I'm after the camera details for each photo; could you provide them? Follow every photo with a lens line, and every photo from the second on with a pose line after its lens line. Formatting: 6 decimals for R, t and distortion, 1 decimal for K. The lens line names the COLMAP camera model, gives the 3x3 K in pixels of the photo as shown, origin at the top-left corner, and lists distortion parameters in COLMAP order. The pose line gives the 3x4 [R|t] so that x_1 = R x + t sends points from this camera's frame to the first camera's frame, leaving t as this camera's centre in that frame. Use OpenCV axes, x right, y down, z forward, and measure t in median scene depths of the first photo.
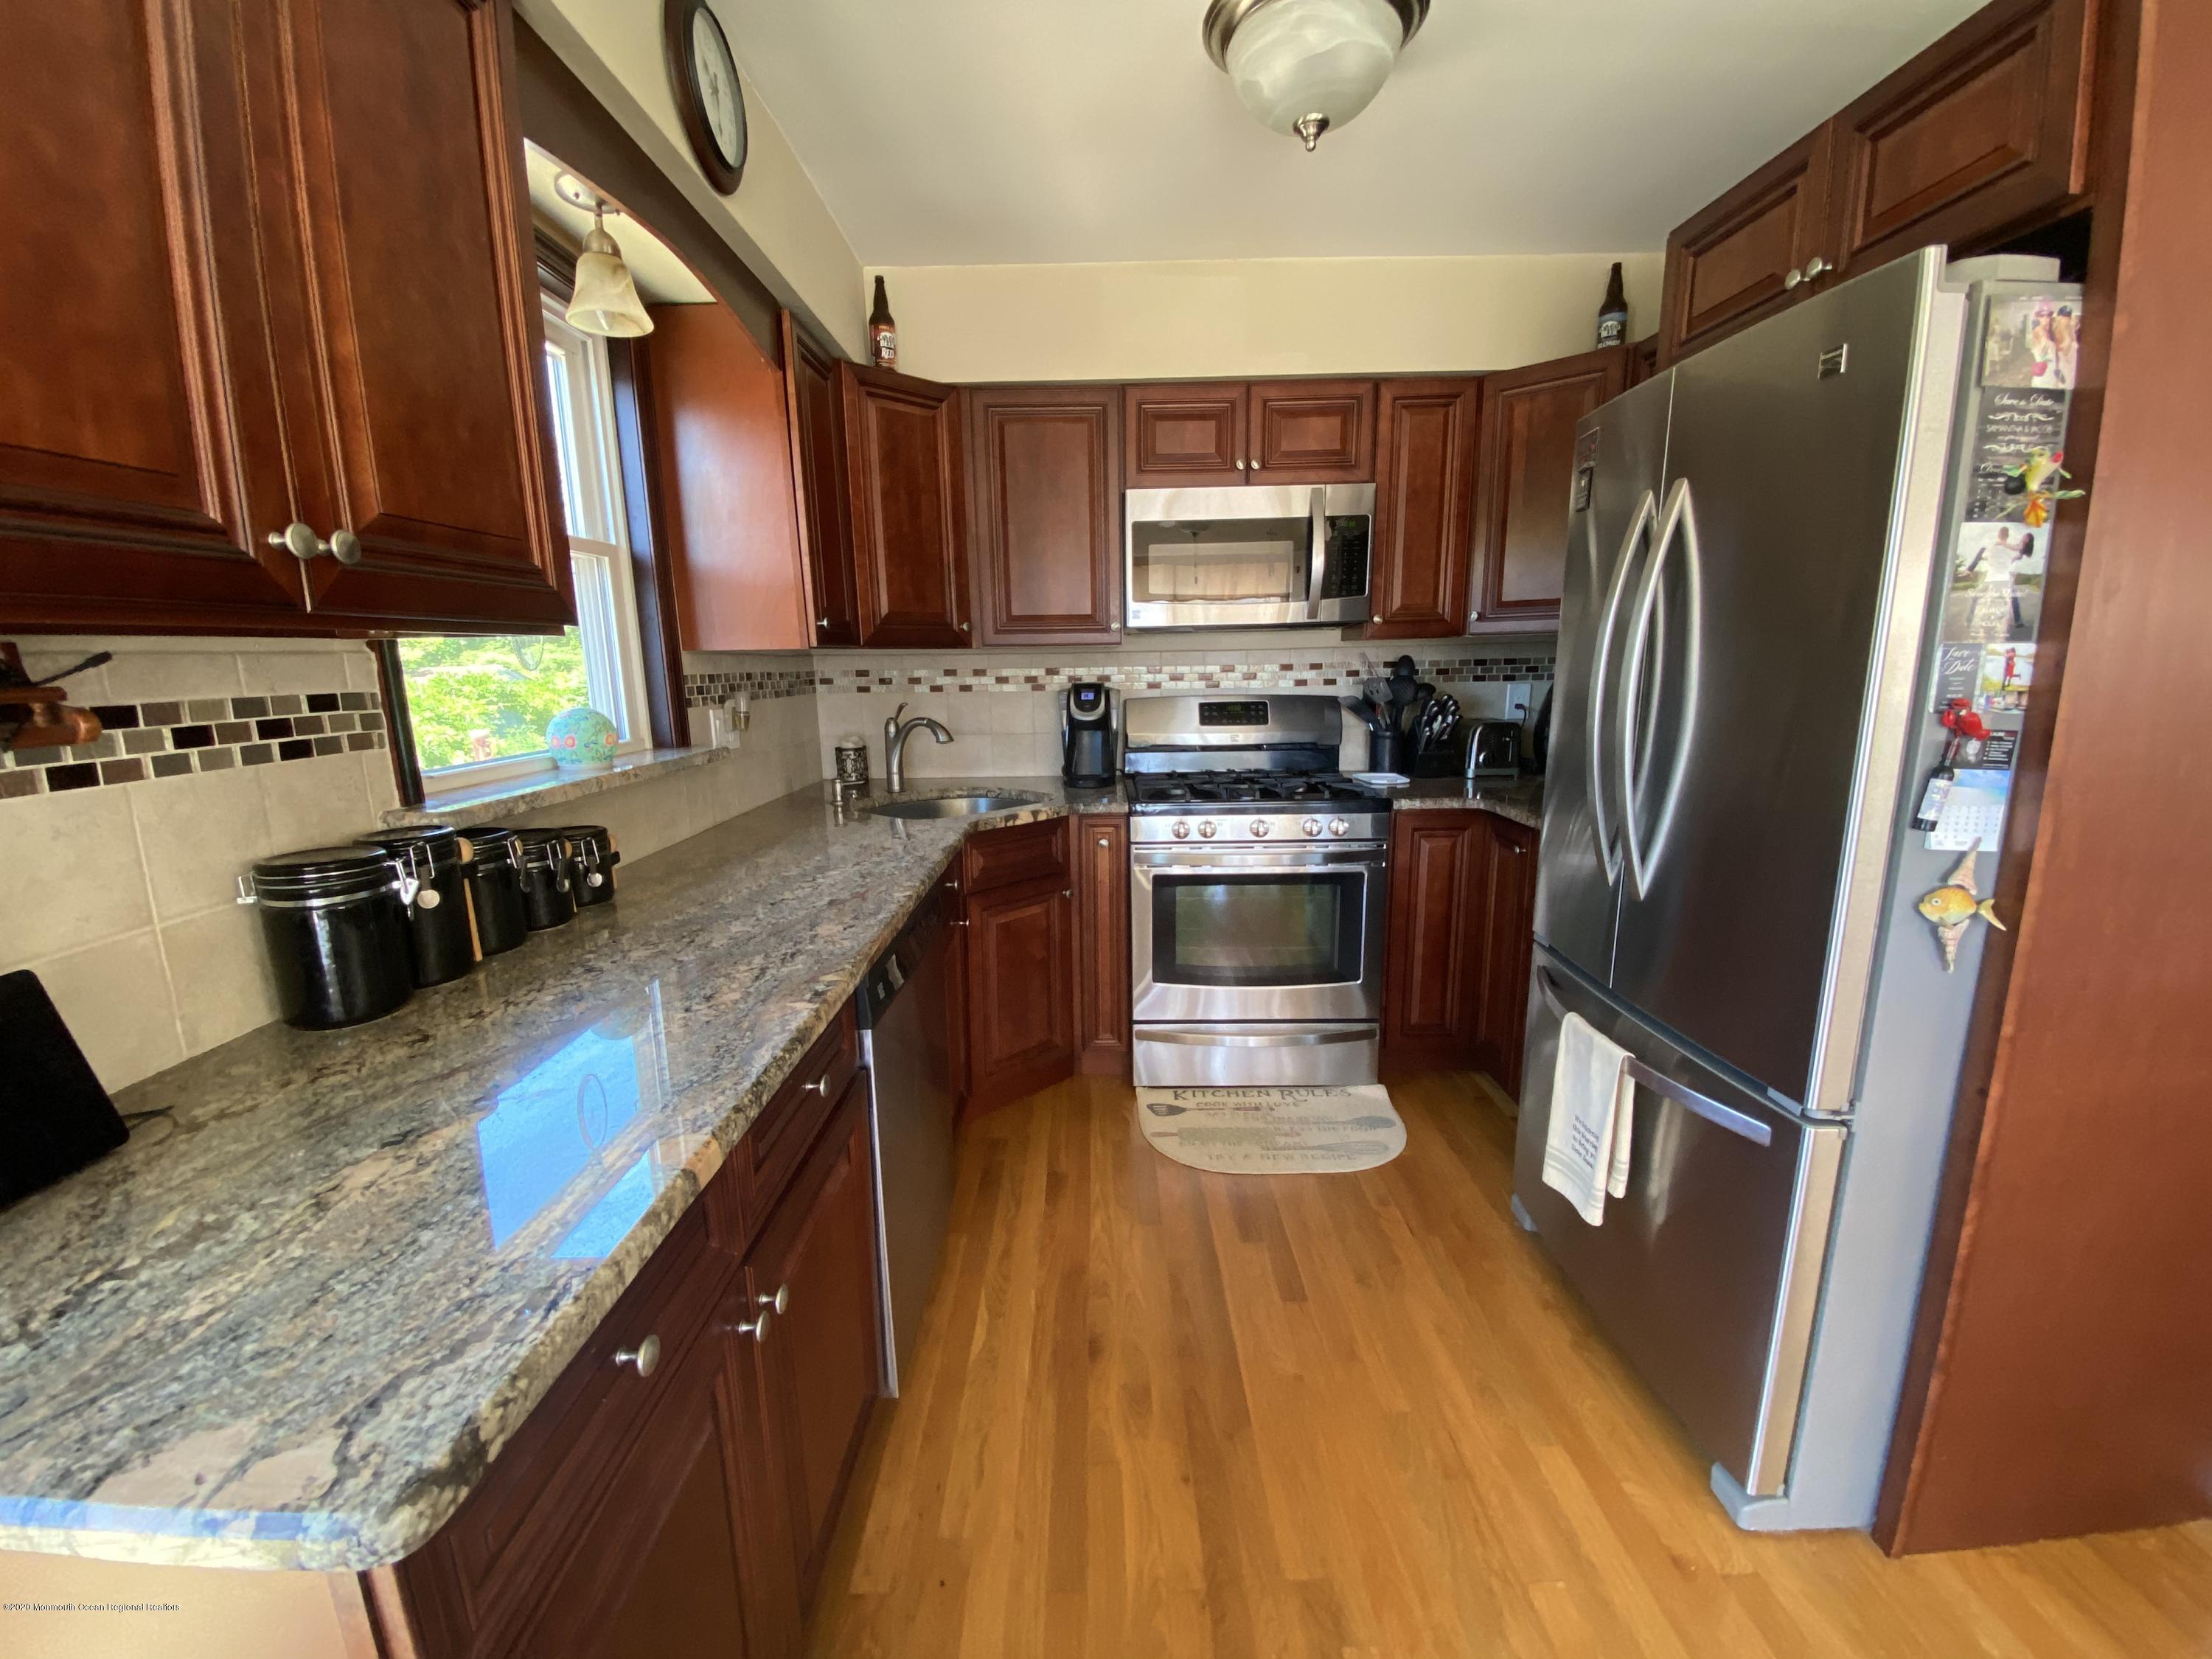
lens RADIAL K [[896.3, 0, 1101.0], [0, 896.3, 832.0], [0, 0, 1]] dist [0.027652, -0.024129]
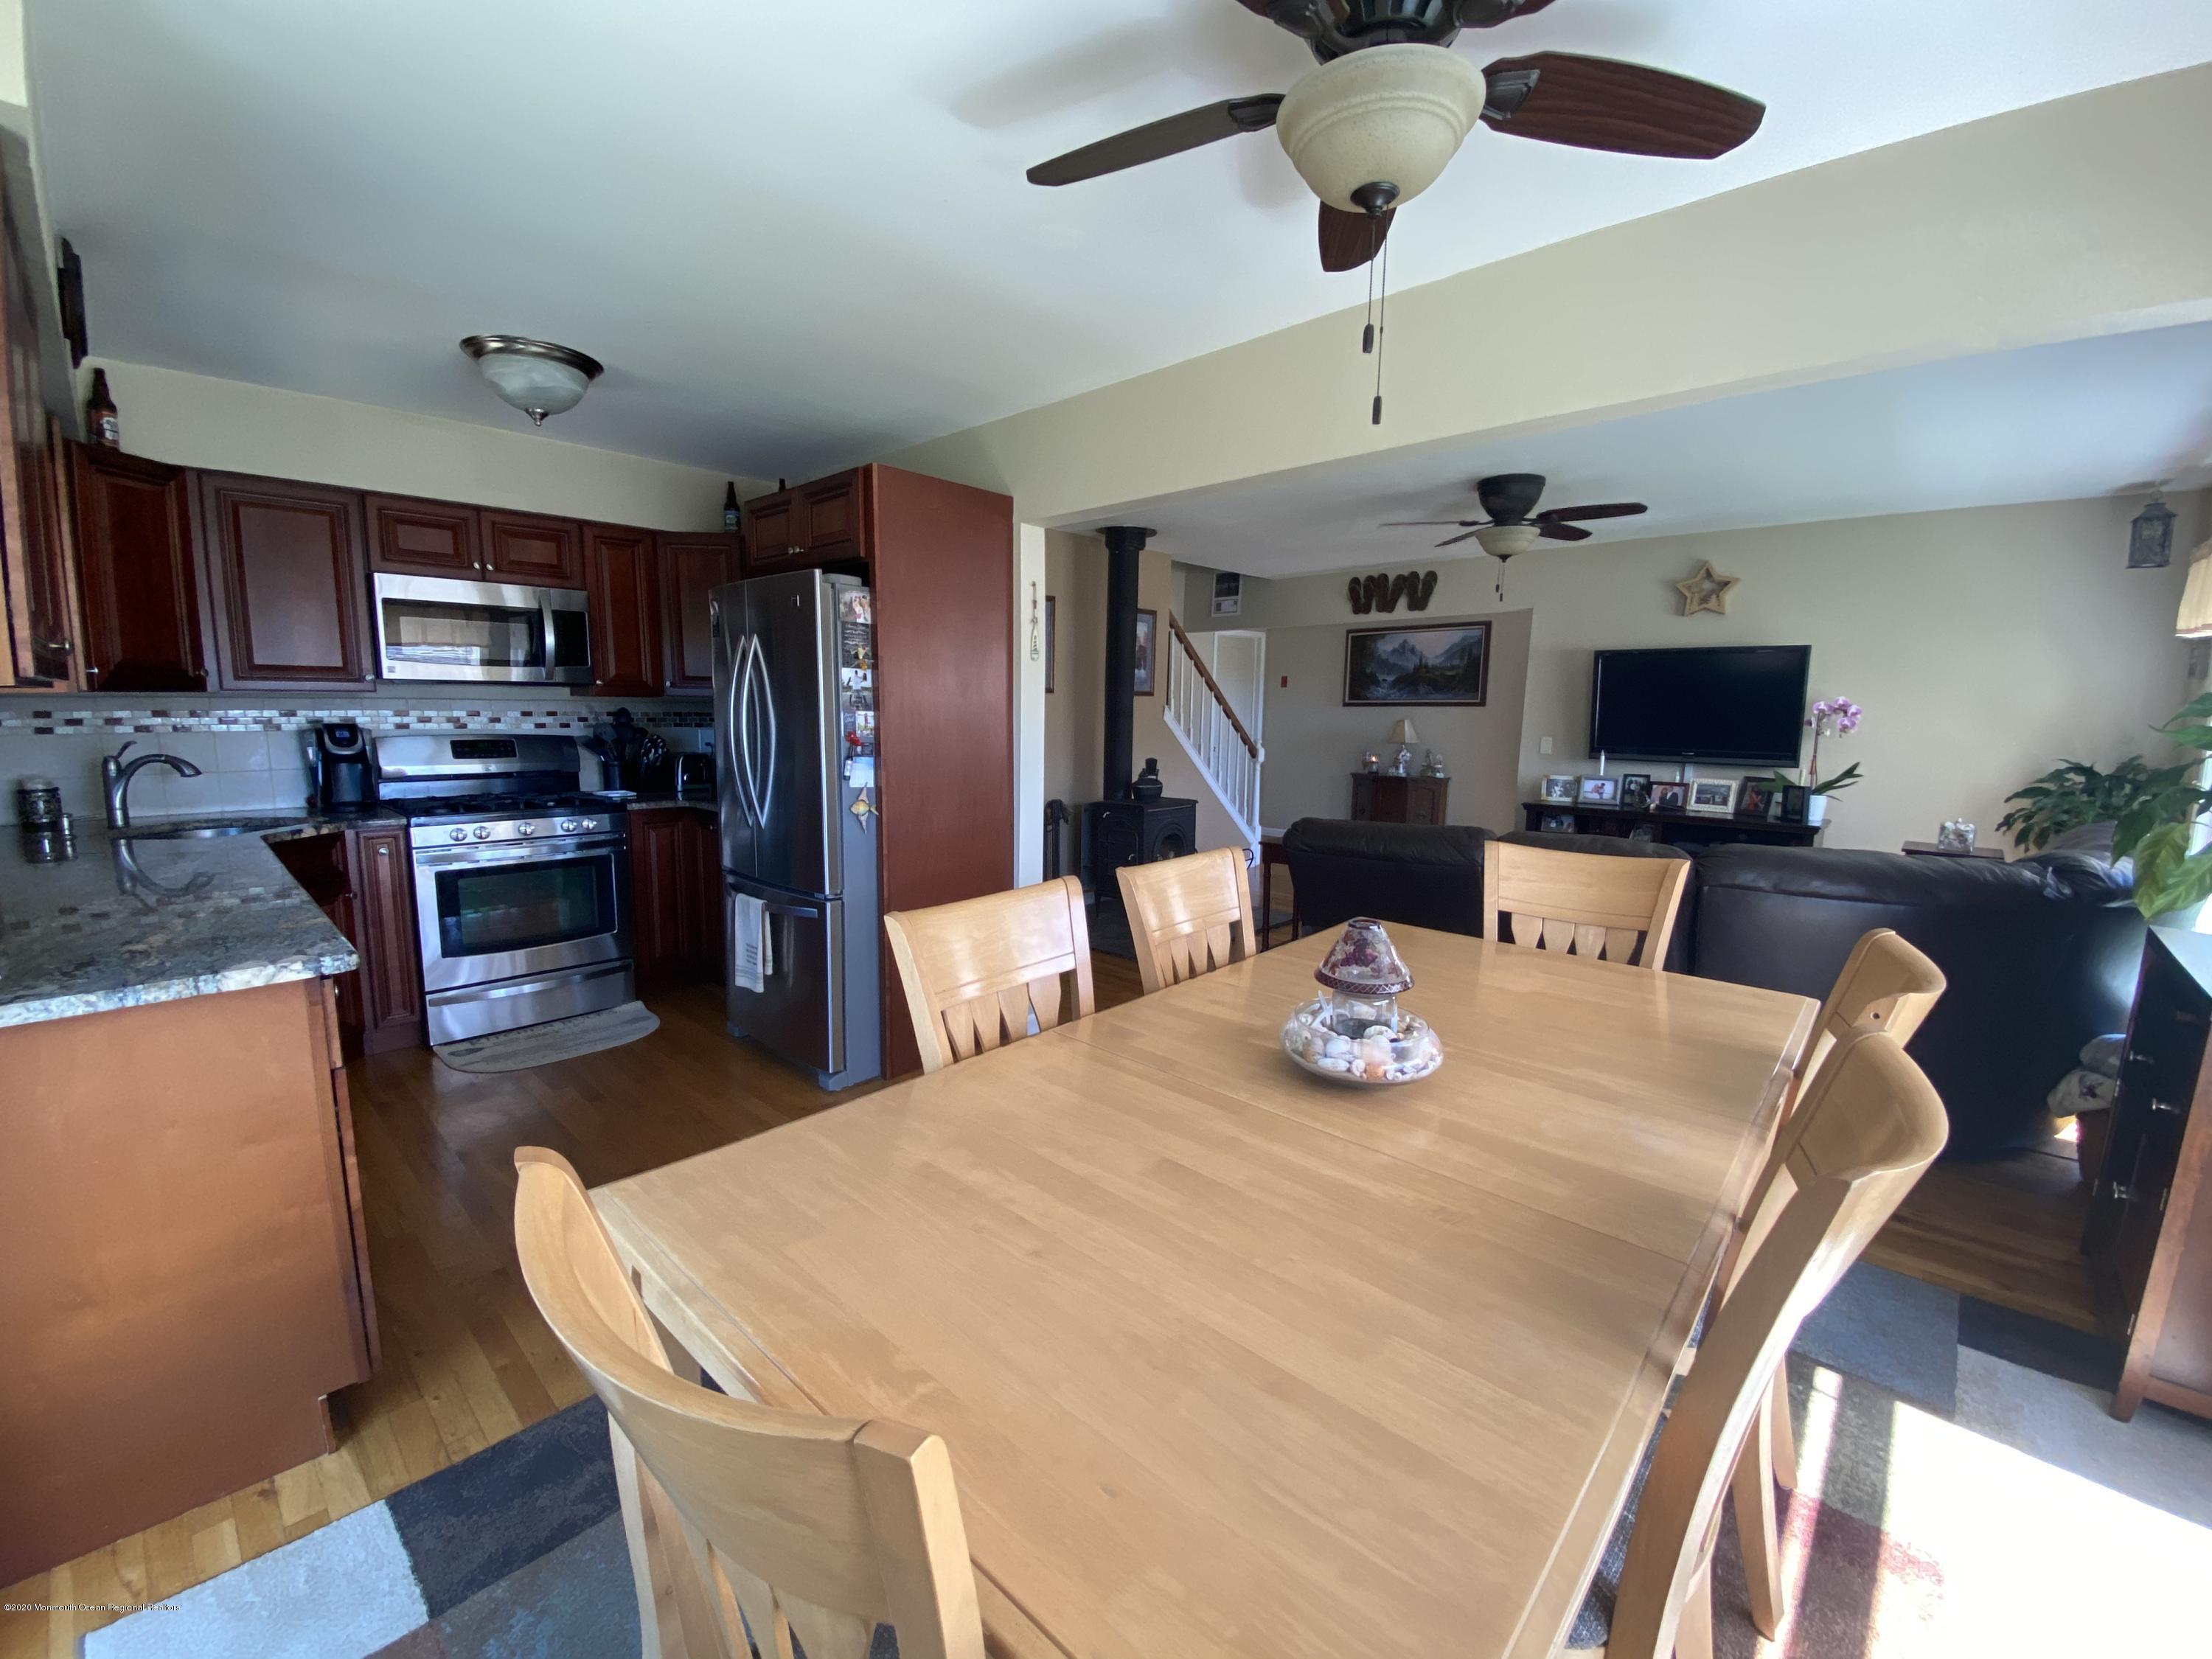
lens RADIAL K [[901.0, 0, 1103.9], [0, 901.0, 832.4], [0, 0, 1]] dist [0.014528, -0.017351]
pose [[0.683036, -0.077015, 0.726313, -0.274275], [0.116594, 0.993170, -0.004335, 0.133225], [-0.721018, 0.087645, 0.687351, -0.723827]]
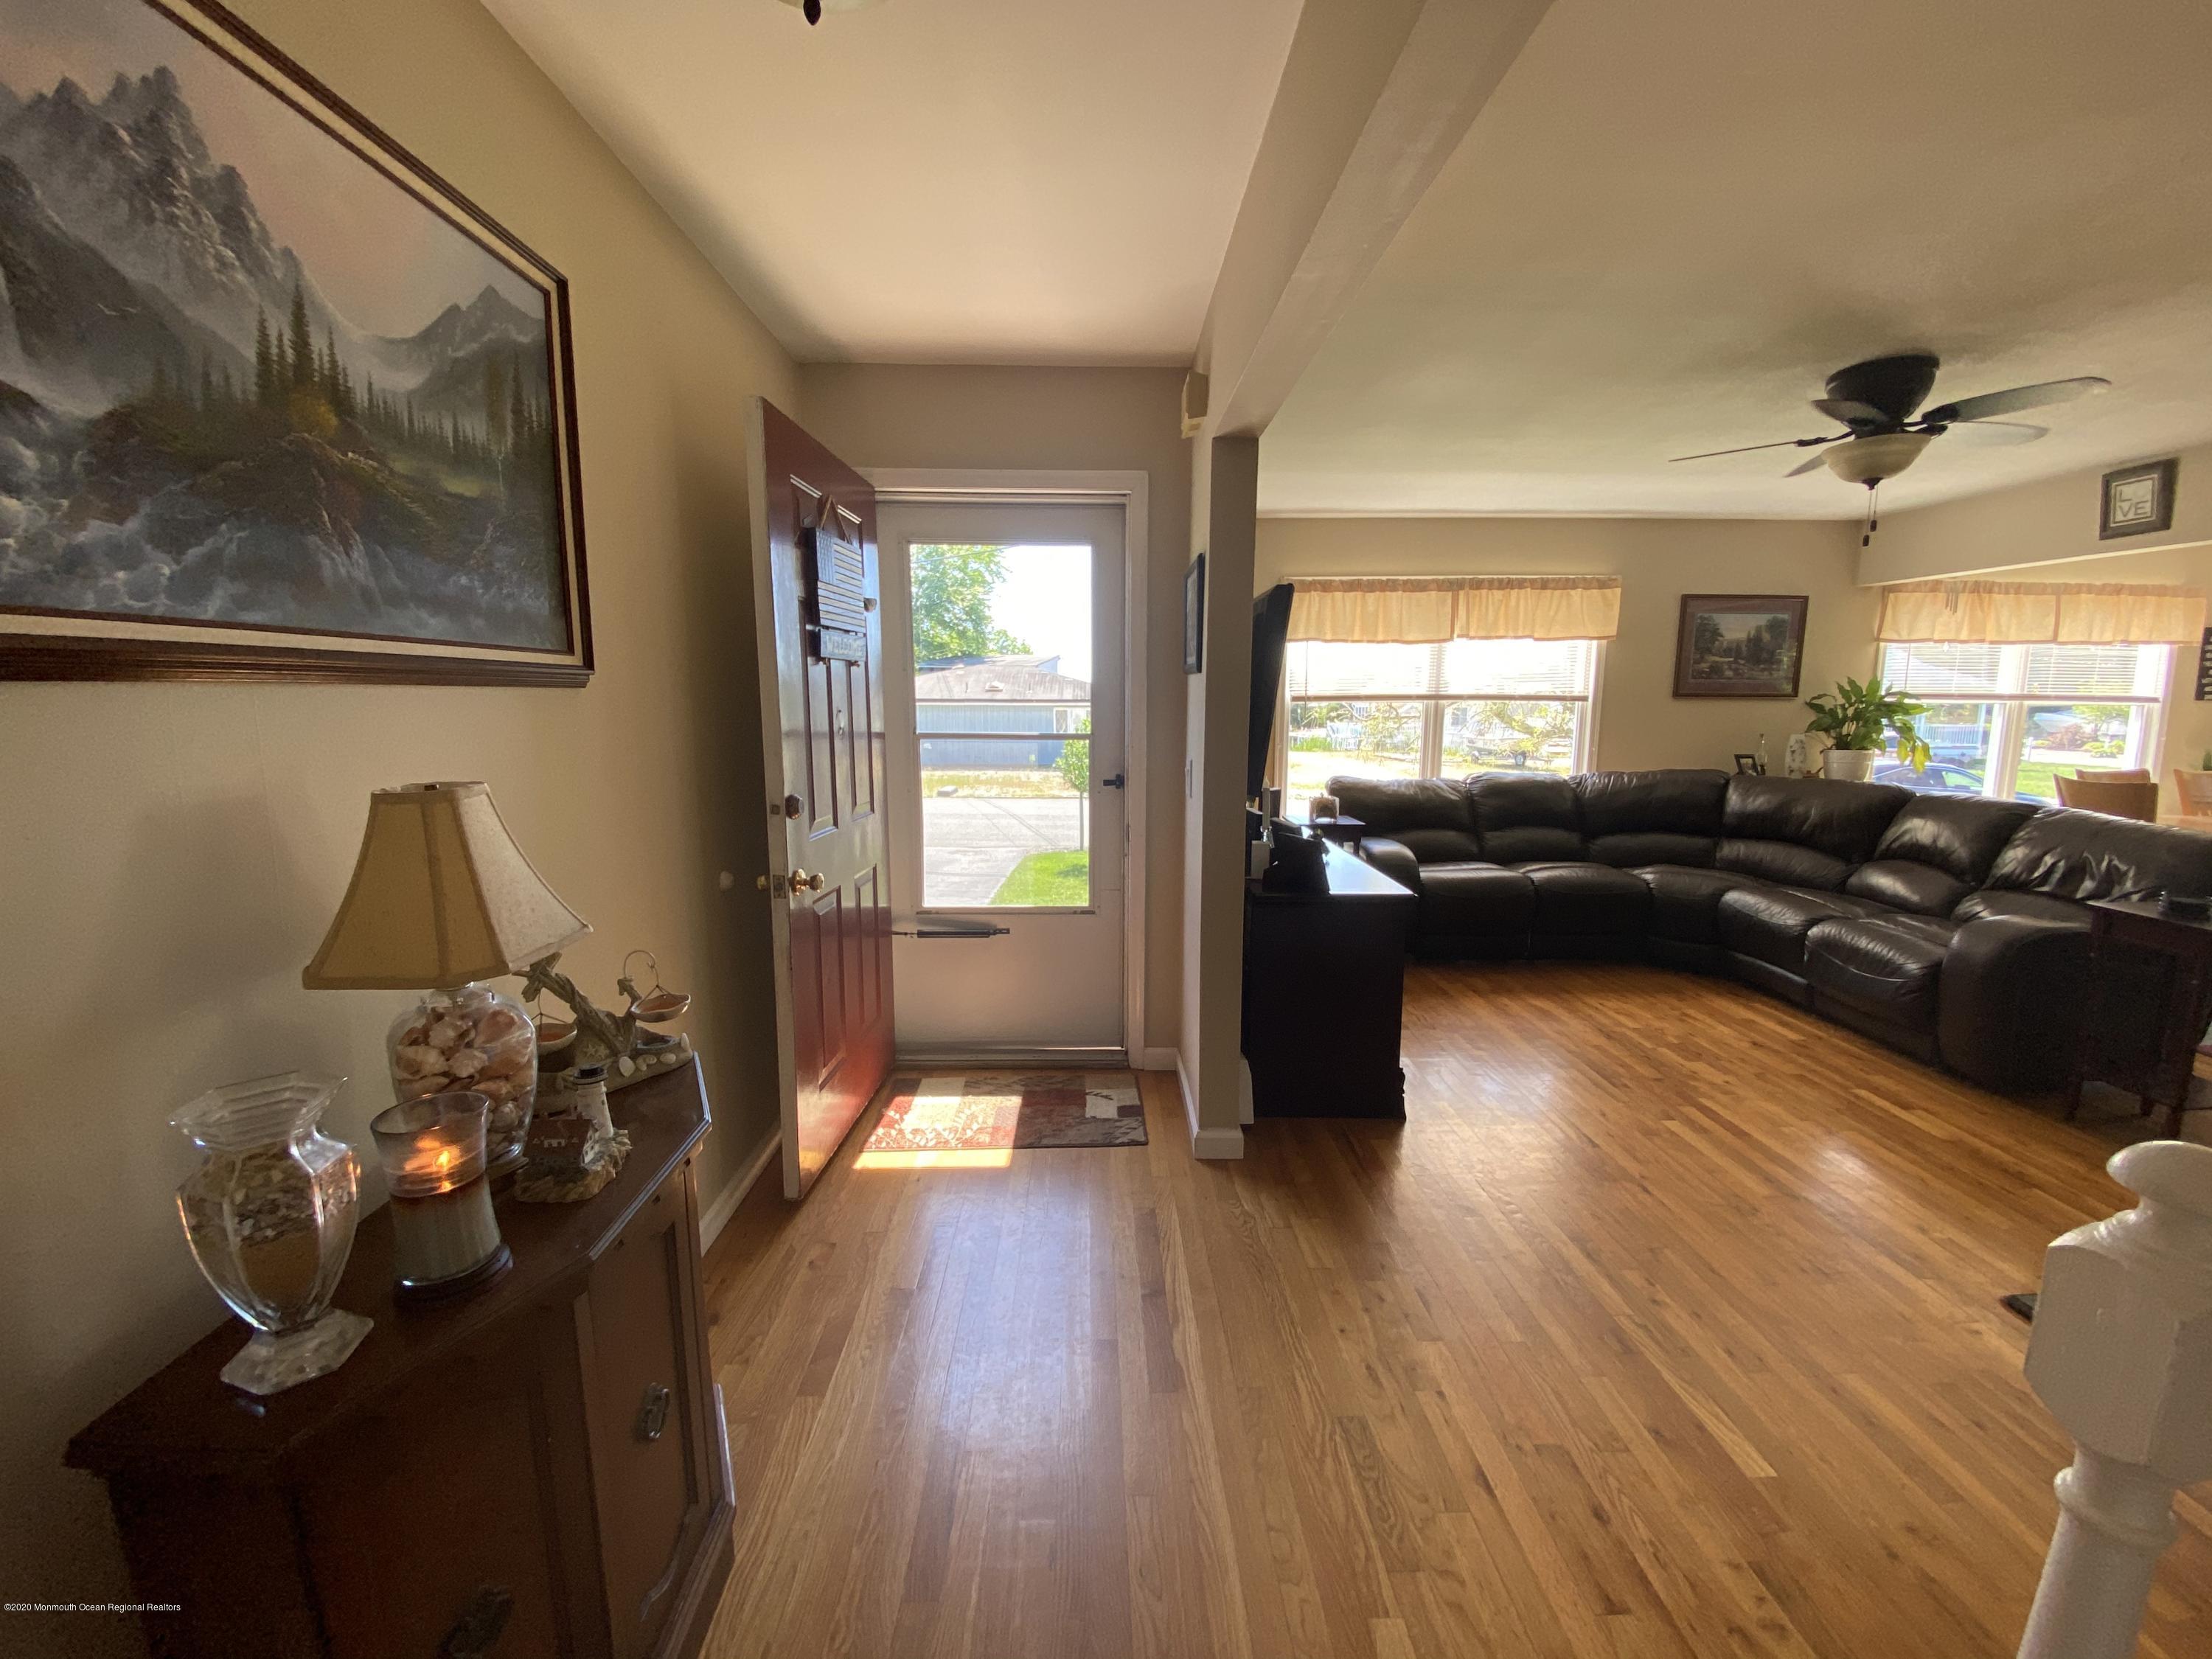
lens RADIAL K [[888.9, 0, 1101.7], [0, 888.9, 841.0], [0, 0, 1]] dist [0.012608, -0.016784]
pose [[-0.999791, 0.019459, -0.006196, 3.024077], [0.016138, 0.938756, 0.344205, -0.344025], [0.012514, 0.344033, -0.938874, 1.403311]]
